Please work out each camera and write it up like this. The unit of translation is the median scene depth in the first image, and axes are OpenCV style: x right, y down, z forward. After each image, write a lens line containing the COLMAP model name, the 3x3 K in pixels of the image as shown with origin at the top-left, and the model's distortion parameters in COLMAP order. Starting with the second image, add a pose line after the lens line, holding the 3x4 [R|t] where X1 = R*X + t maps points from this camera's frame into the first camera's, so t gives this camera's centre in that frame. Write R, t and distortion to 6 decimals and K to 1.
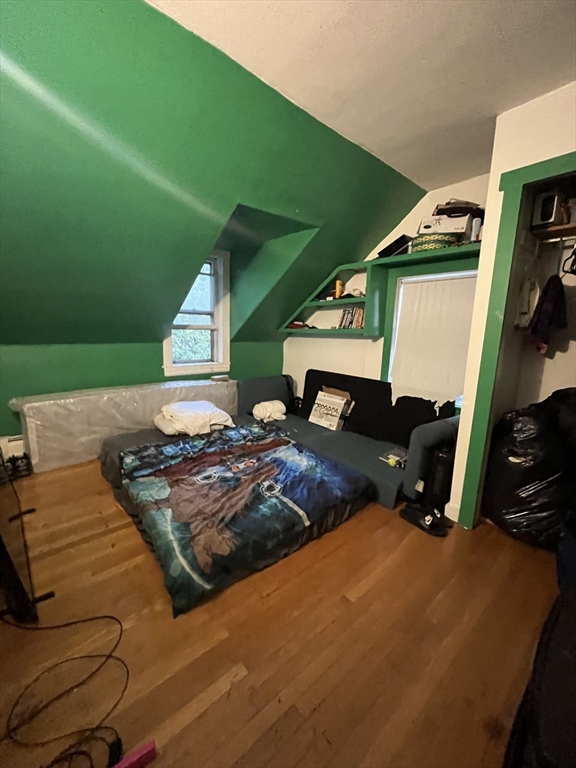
lens RADIAL K [[310.6, 0, 288.5], [0, 310.6, 383.5], [0, 0, 1]] dist [-0.003152, 0.000409]
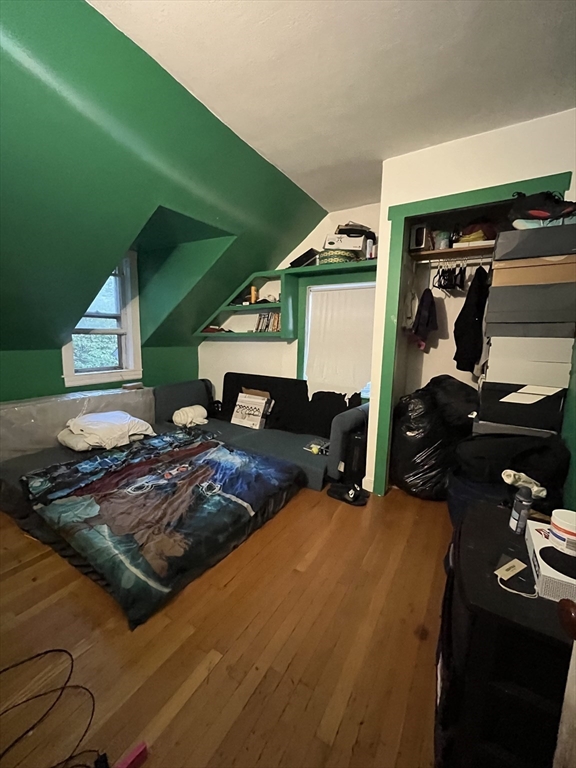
lens RADIAL K [[310.6, 0, 286.6], [0, 310.6, 384.1], [0, 0, 1]] dist [-0.003152, 0.000409]
pose [[0.952493, -0.056343, 0.299303, -0.101620], [0.061195, 0.998102, -0.006856, 0.020121], [-0.298349, 0.024846, 0.954133, -0.048963]]
